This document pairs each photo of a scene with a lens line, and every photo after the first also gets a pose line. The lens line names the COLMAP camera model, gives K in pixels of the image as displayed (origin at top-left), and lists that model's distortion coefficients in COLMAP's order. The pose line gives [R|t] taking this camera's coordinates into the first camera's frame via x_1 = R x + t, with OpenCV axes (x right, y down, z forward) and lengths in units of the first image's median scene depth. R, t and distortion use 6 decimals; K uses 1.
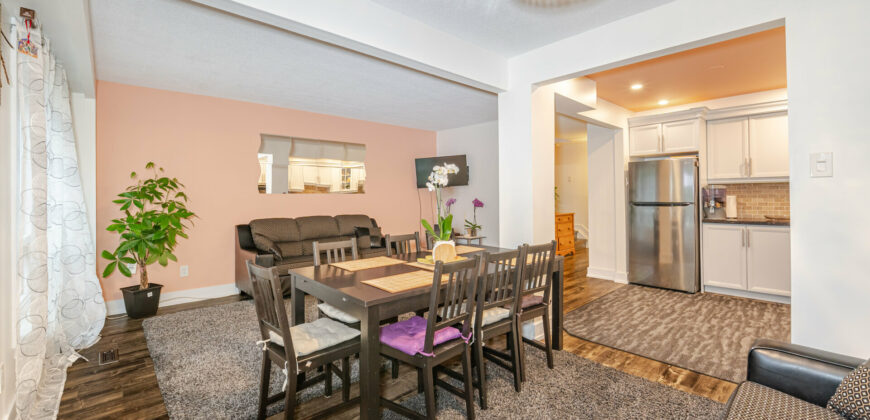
lens RADIAL K [[354.0, 0, 426.8], [0, 354.0, 193.1], [0, 0, 1]] dist [0.001335, -0.000243]
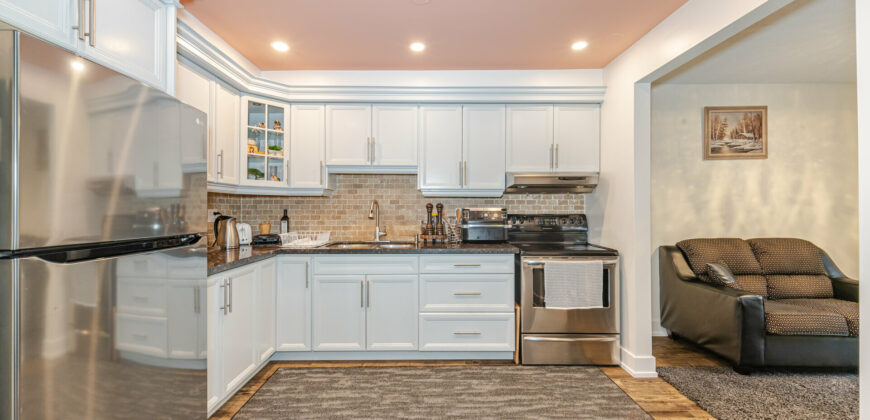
lens RADIAL K [[354.0, 0, 435.3], [0, 354.0, 210.0], [0, 0, 1]] dist [0.001335, -0.000243]
pose [[-0.757938, 0.009709, 0.652255, 0.535151], [0.001821, 0.999917, -0.012769, 0.025568], [-0.652324, -0.008490, -0.757892, 1.802774]]
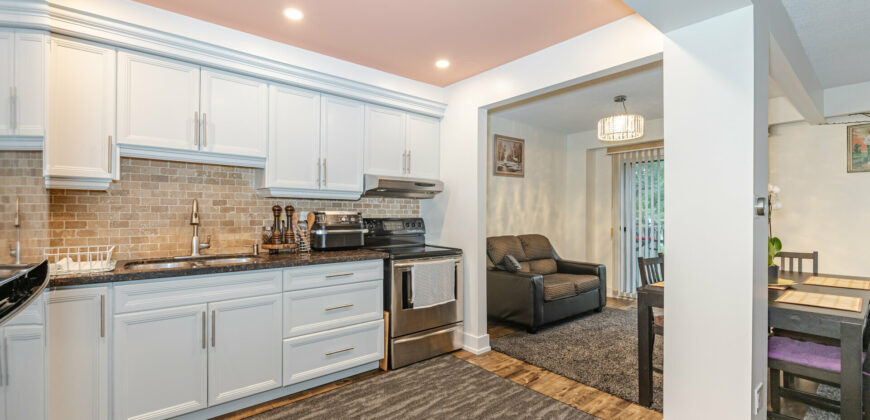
lens RADIAL K [[374.3, 0, 437.3], [0, 374.3, 214.4], [0, 0, 1]] dist [-0.002809, -0.000620]
pose [[-0.999875, 0.004309, 0.015218, 0.859589], [0.004200, 0.999965, -0.007228, 0.022171], [-0.015248, -0.007163, -0.999858, 1.930675]]
